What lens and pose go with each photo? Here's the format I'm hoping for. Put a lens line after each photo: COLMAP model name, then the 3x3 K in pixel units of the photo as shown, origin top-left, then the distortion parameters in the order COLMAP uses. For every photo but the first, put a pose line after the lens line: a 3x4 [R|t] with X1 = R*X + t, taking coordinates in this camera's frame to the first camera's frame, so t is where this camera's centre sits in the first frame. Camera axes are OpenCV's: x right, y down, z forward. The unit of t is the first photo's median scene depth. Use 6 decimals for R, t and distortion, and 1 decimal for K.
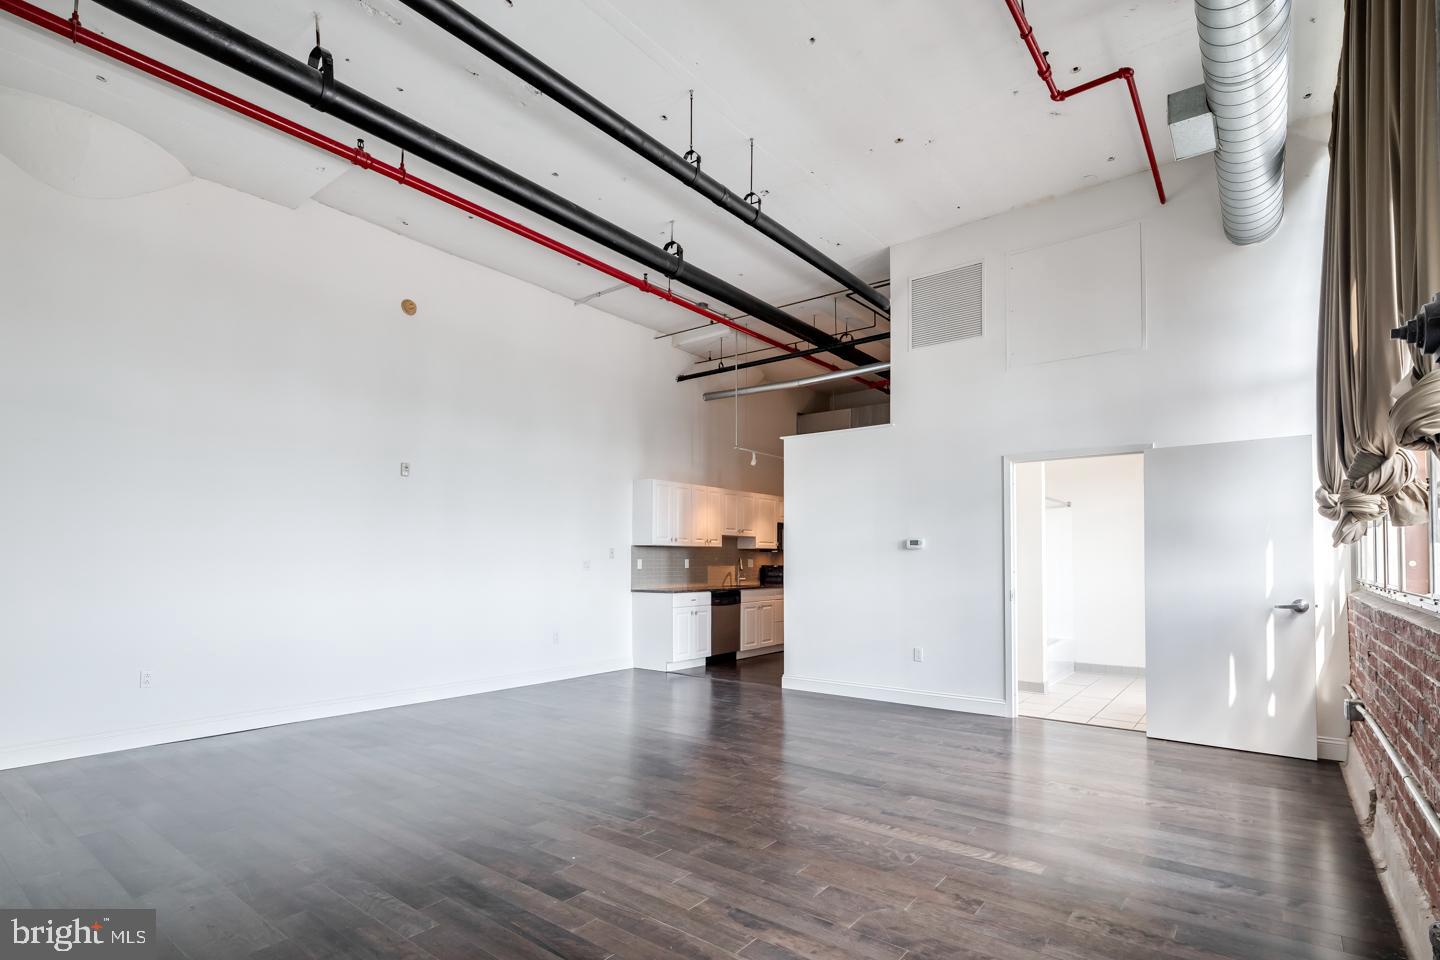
lens RADIAL K [[705.6, 0, 719.9], [0, 705.6, 546.4], [0, 0, 1]] dist [-0.000210, -0.000063]
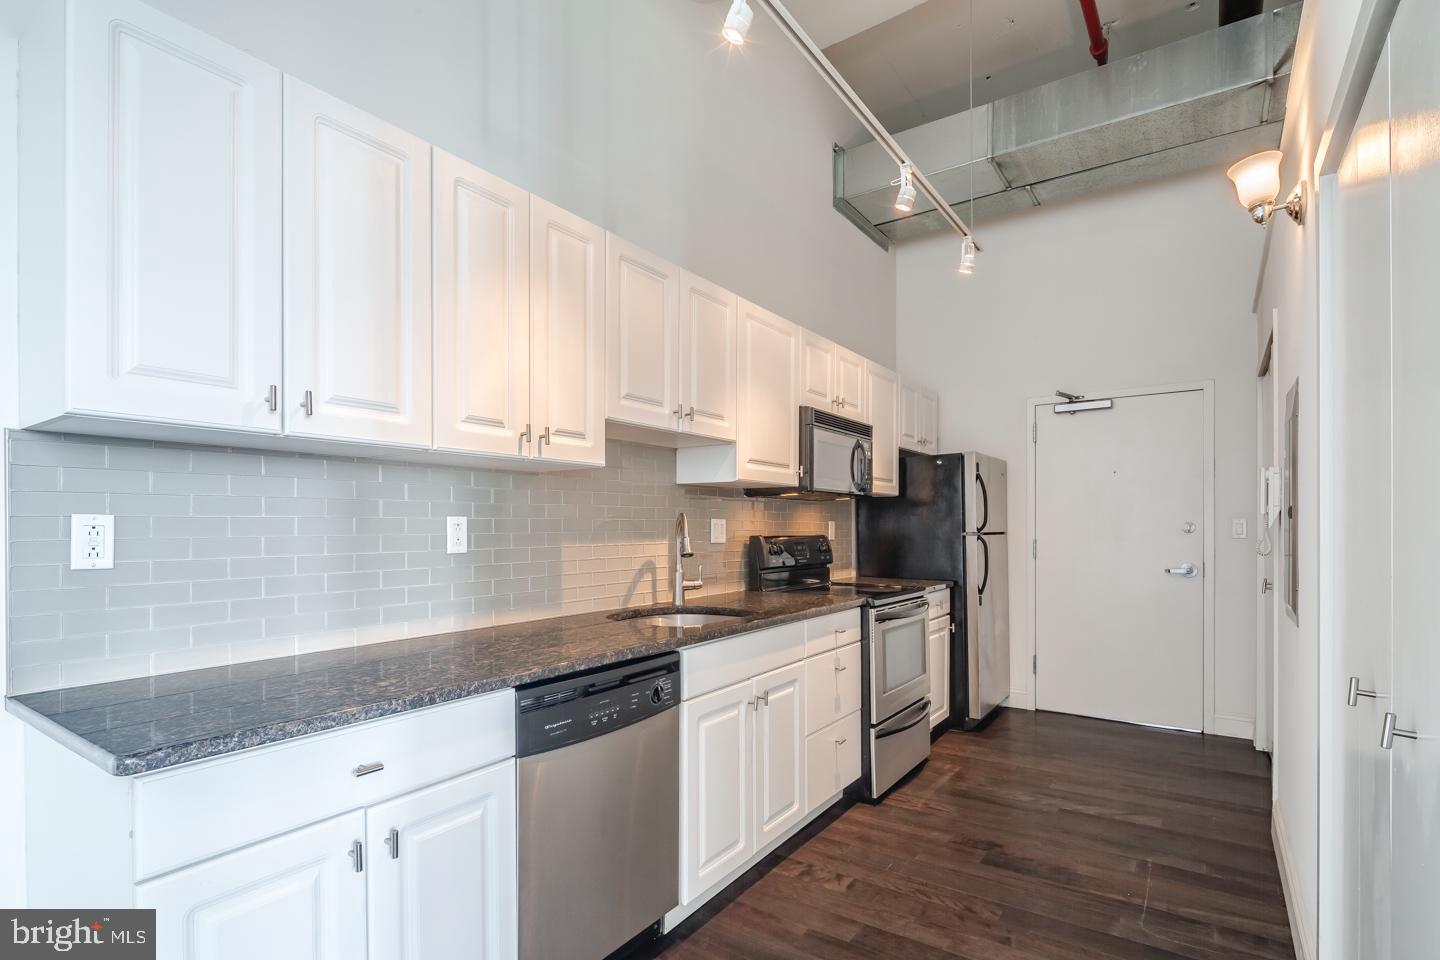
lens RADIAL K [[709.4, 0, 714.6], [0, 709.4, 524.8], [0, 0, 1]] dist [-0.003402, -0.000731]
pose [[0.998816, -0.005523, 0.048327, 0.029071], [0.004653, 0.999825, 0.018101, 0.016911], [-0.048419, -0.017855, 0.998668, 0.746431]]
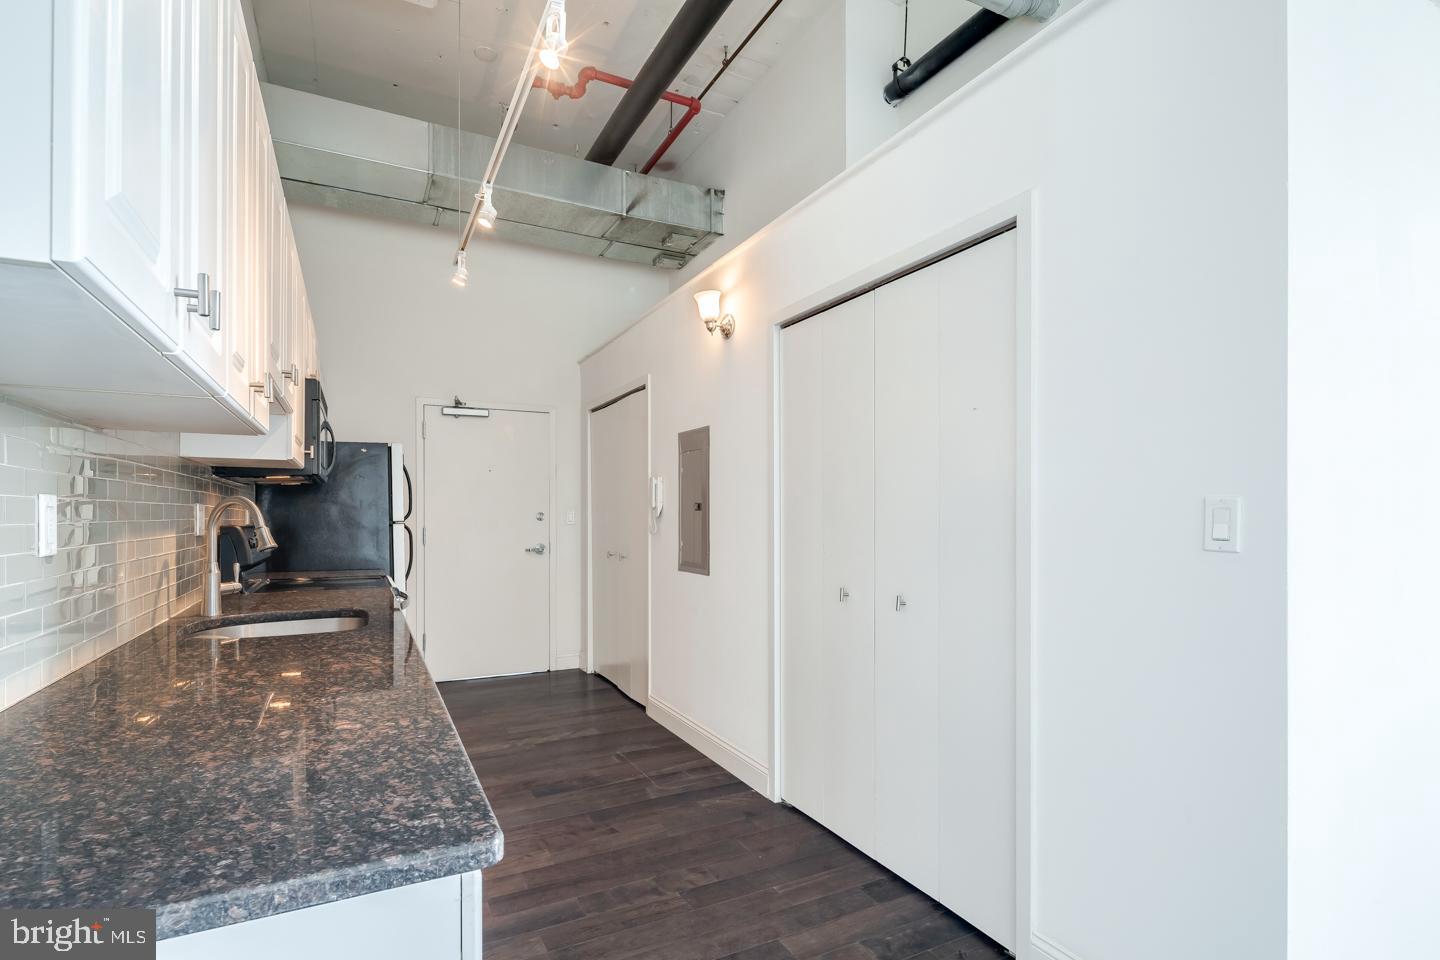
lens RADIAL K [[694.3, 0, 715.3], [0, 694.3, 510.0], [0, 0, 1]] dist [-0.000105, -0.000175]
pose [[0.417939, 0.004153, 0.908466, -0.116764], [-0.018003, 0.999831, 0.003712, 0.018094], [-0.908297, -0.017906, 0.417943, 0.808367]]
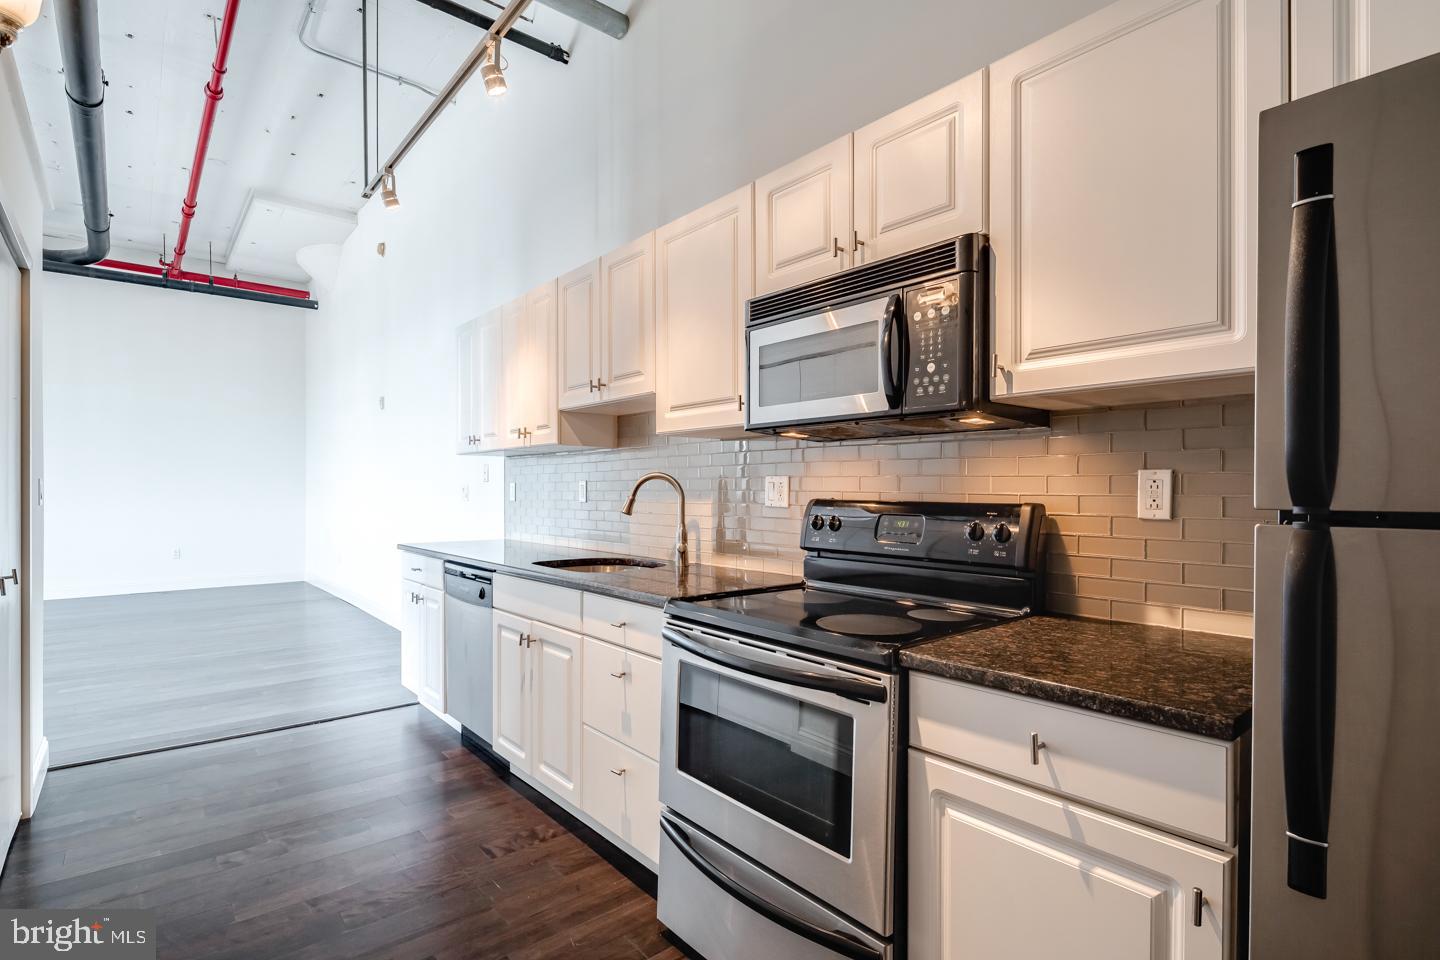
lens RADIAL K [[712.8, 0, 688.8], [0, 712.8, 482.9], [0, 0, 1]] dist [0.029002, 0.000066]
pose [[-0.242901, -0.002399, -0.970048, 0.333567], [0.022890, 0.999704, -0.008204, 0.024787], [0.969781, -0.024197, -0.242774, 1.147971]]
